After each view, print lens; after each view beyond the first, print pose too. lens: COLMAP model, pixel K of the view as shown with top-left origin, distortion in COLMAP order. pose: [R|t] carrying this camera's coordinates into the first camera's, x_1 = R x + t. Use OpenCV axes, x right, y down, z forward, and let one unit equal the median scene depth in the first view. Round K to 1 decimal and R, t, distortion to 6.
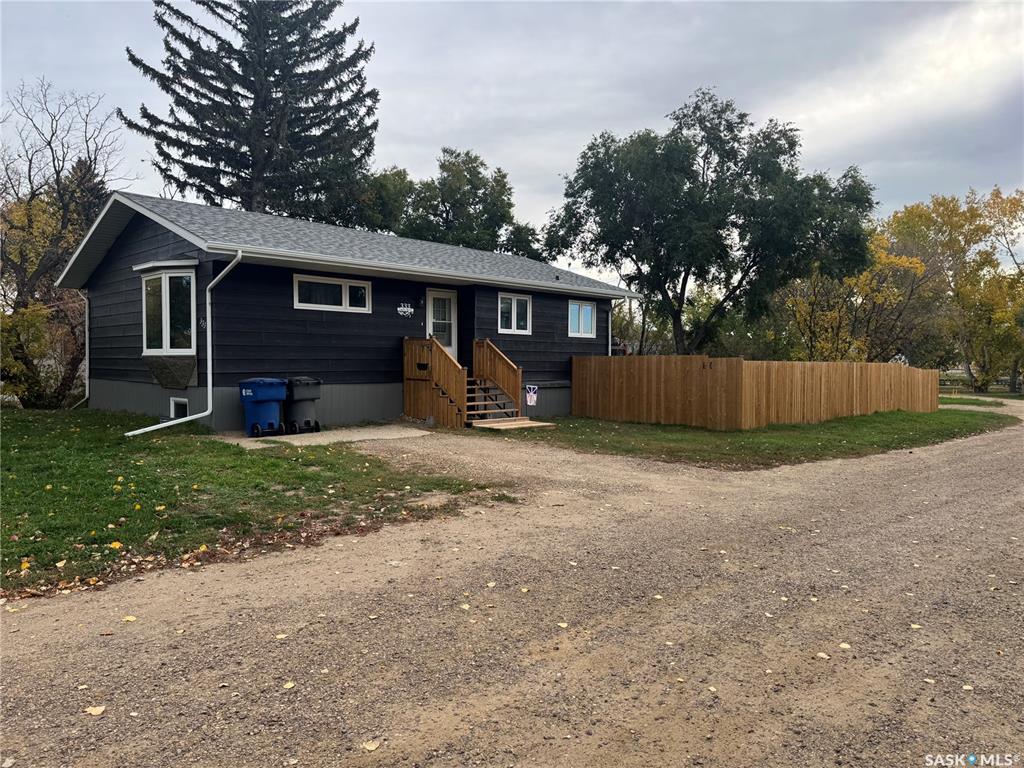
lens RADIAL K [[723.2, 0, 515.3], [0, 723.2, 384.3], [0, 0, 1]] dist [0.032806, -0.036739]
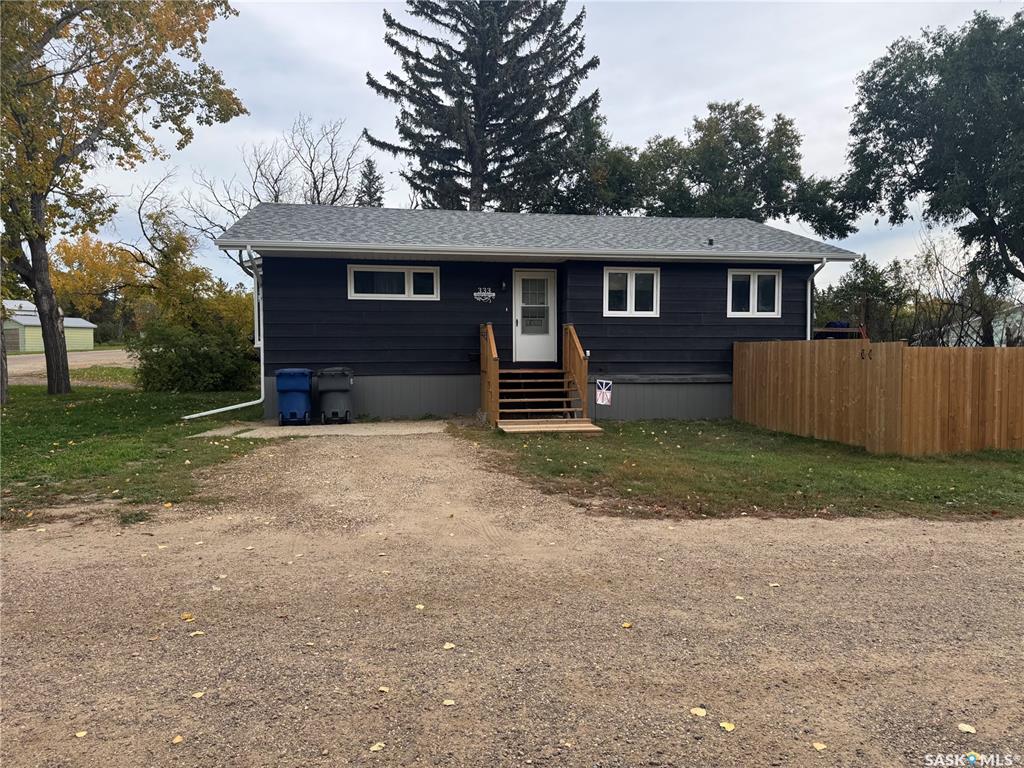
lens RADIAL K [[723.2, 0, 514.9], [0, 723.2, 380.8], [0, 0, 1]] dist [0.032806, -0.036739]
pose [[0.814680, 0.018222, -0.579624, 0.371926], [-0.011355, 0.999816, 0.015471, -0.008200], [0.579799, -0.006022, 0.814737, 0.256700]]
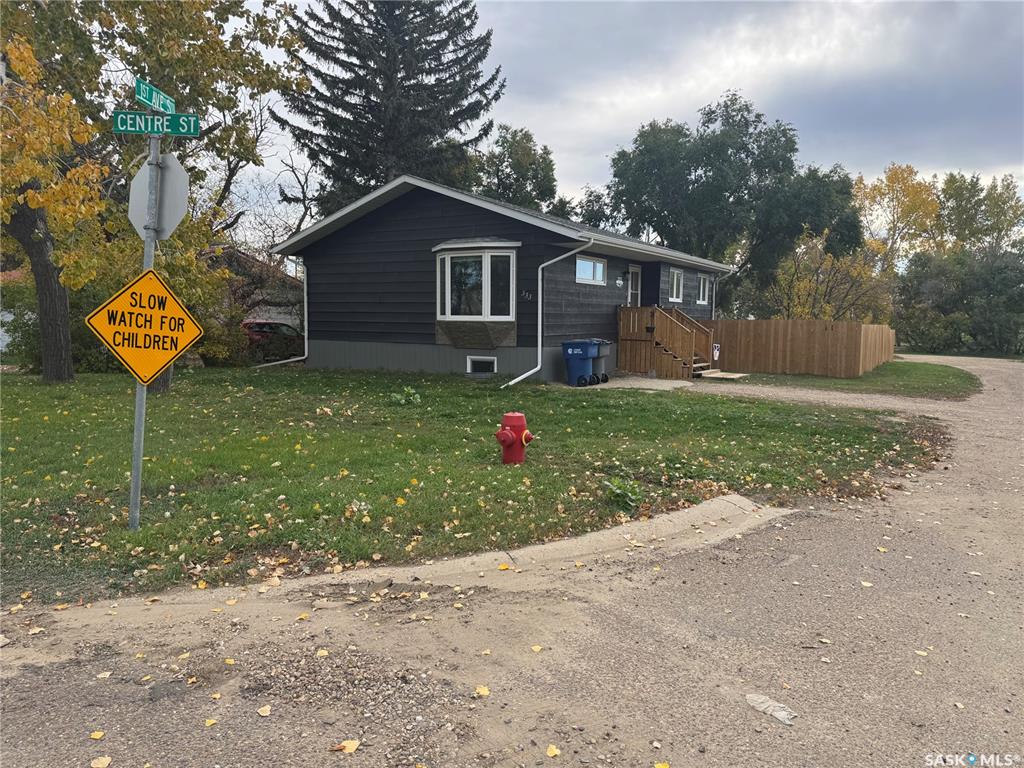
lens RADIAL K [[723.2, 0, 515.4], [0, 723.2, 391.1], [0, 0, 1]] dist [0.032806, -0.036739]
pose [[0.971252, -0.020831, 0.237140, -0.574639], [0.004526, 0.997600, 0.069091, -0.005219], [-0.238010, -0.066032, 0.969016, -0.141335]]
